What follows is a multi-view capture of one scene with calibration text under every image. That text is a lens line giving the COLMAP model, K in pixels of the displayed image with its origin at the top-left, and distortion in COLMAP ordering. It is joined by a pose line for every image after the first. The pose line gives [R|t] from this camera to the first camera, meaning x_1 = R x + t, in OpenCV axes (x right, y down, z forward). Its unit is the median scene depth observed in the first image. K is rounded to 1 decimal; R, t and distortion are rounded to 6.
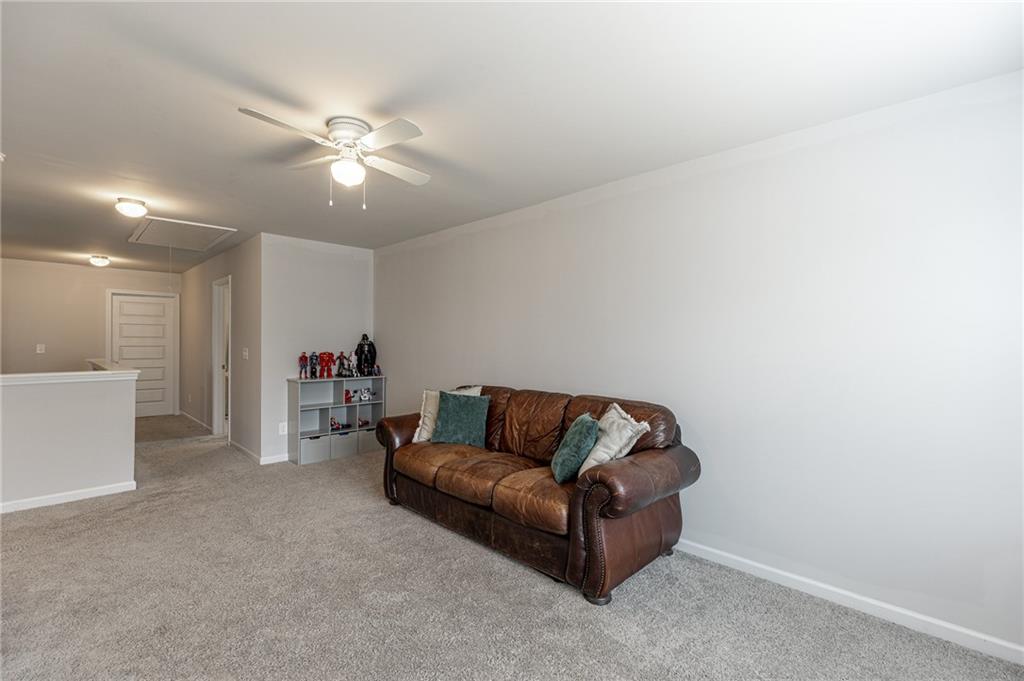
lens RADIAL K [[462.9, 0, 519.0], [0, 462.9, 344.0], [0, 0, 1]] dist [0.004240, 0.000304]
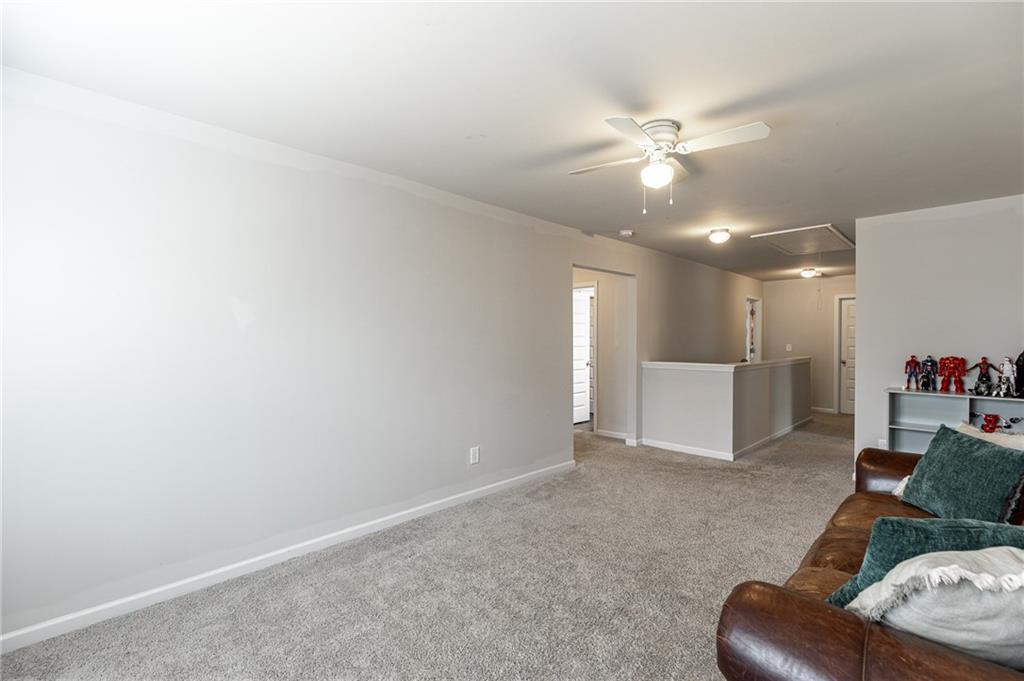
lens RADIAL K [[462.9, 0, 519.2], [0, 462.9, 336.0], [0, 0, 1]] dist [0.004240, 0.000304]
pose [[-0.002201, -0.009984, -0.999948, 0.318597], [-0.013496, 0.999859, -0.009953, 0.001189], [0.999907, 0.013473, -0.002336, 0.338889]]
